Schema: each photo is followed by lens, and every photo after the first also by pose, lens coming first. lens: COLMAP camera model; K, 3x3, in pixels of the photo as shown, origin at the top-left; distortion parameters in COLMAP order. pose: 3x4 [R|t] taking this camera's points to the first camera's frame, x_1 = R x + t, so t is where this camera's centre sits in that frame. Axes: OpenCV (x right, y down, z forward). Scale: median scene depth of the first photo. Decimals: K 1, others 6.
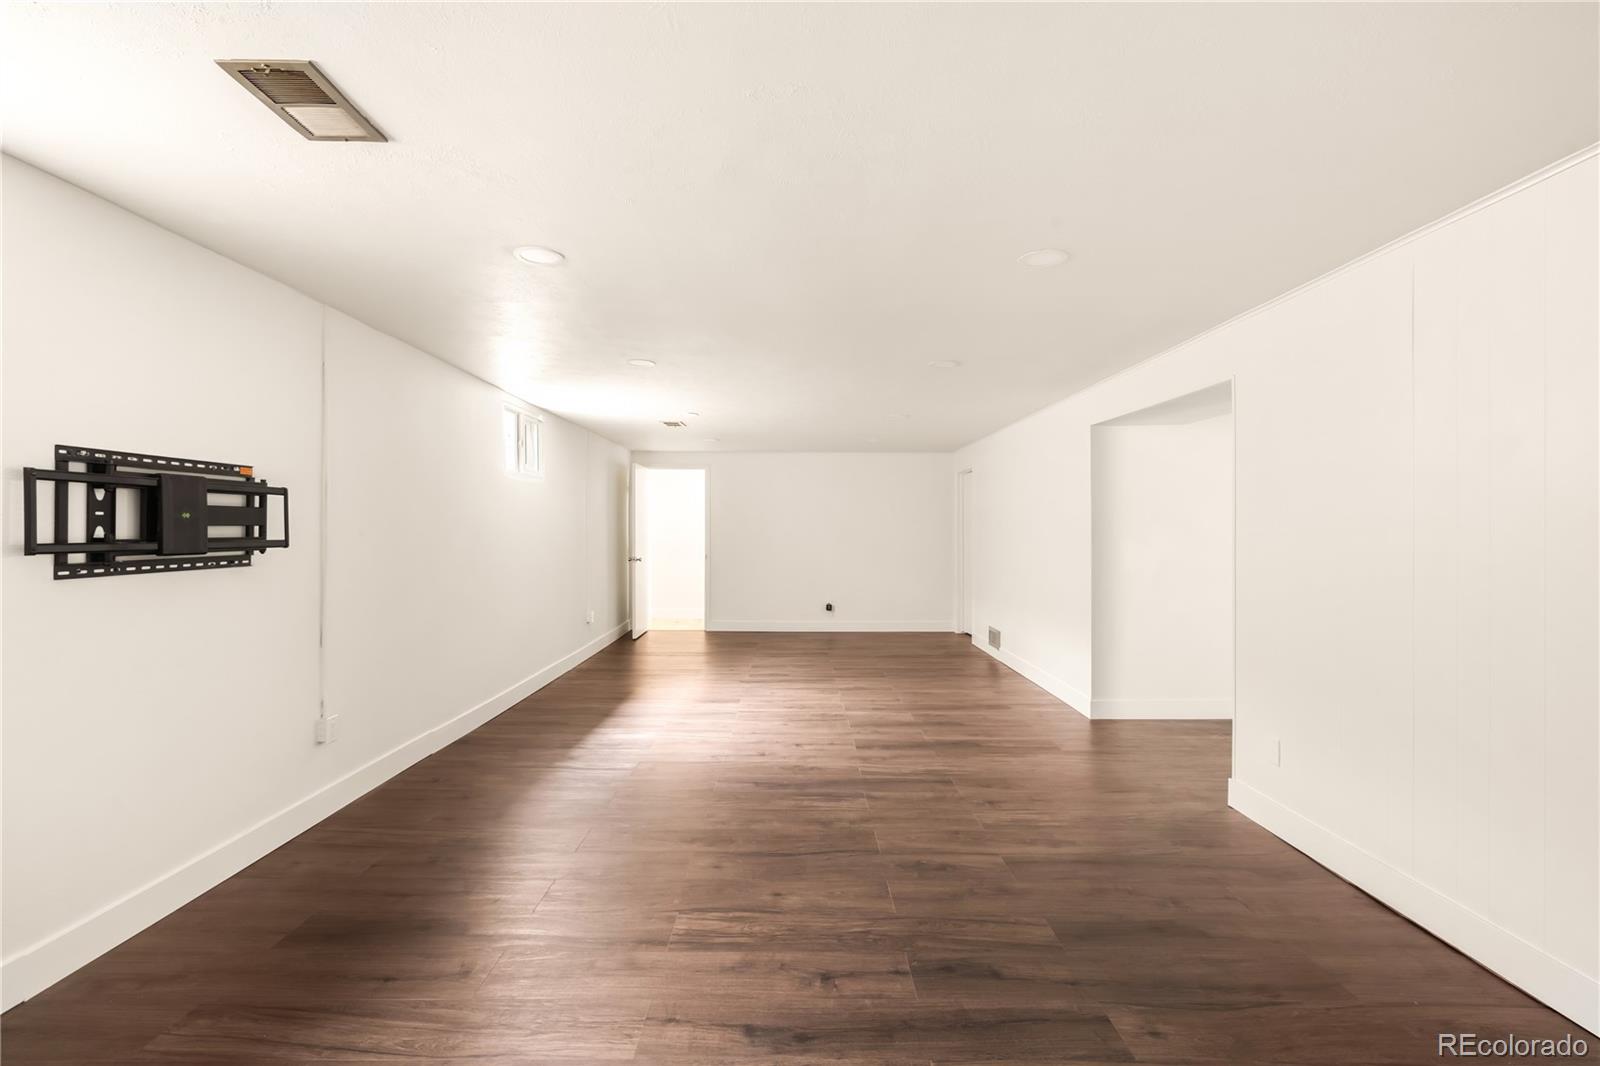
lens RADIAL K [[736.0, 0, 799.4], [0, 736.0, 529.9], [0, 0, 1]] dist [-0.000007, -0.000001]
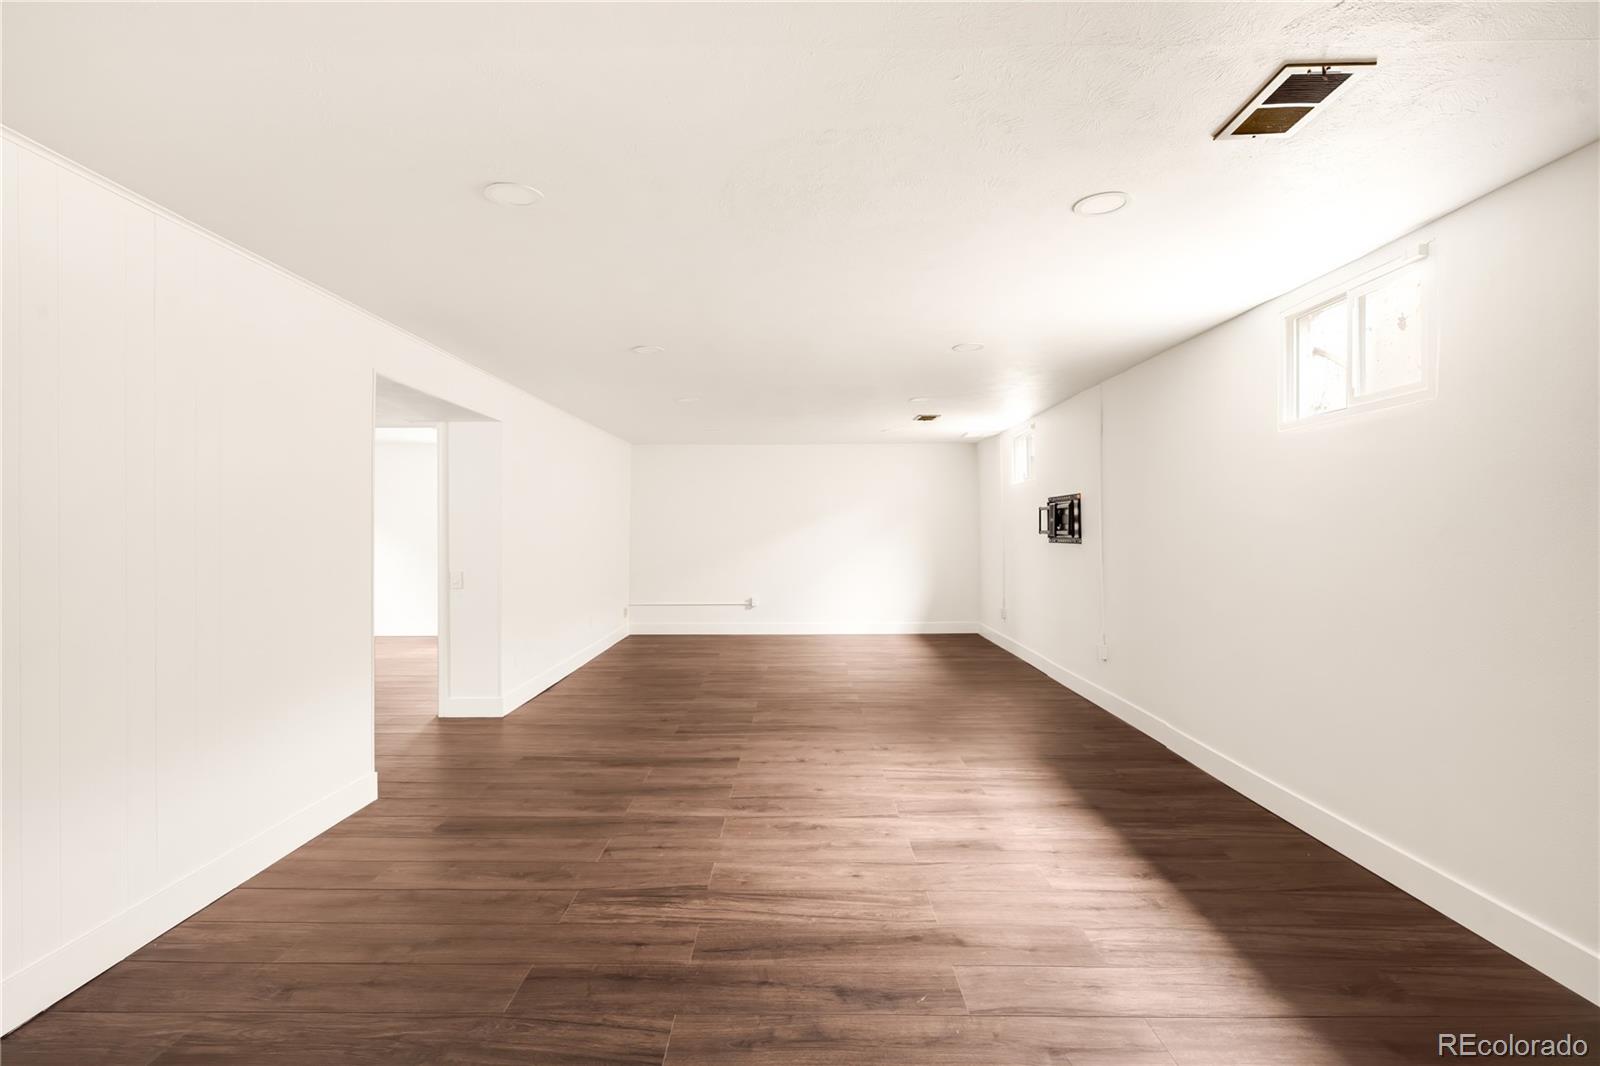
lens RADIAL K [[736.0, 0, 798.0], [0, 736.0, 531.6], [0, 0, 1]] dist [-0.000007, -0.000001]
pose [[-0.999953, -0.002504, 0.009325, -0.005466], [-0.002462, 0.999987, 0.004542, 0.005549], [-0.009337, 0.004519, -0.999946, 2.037504]]
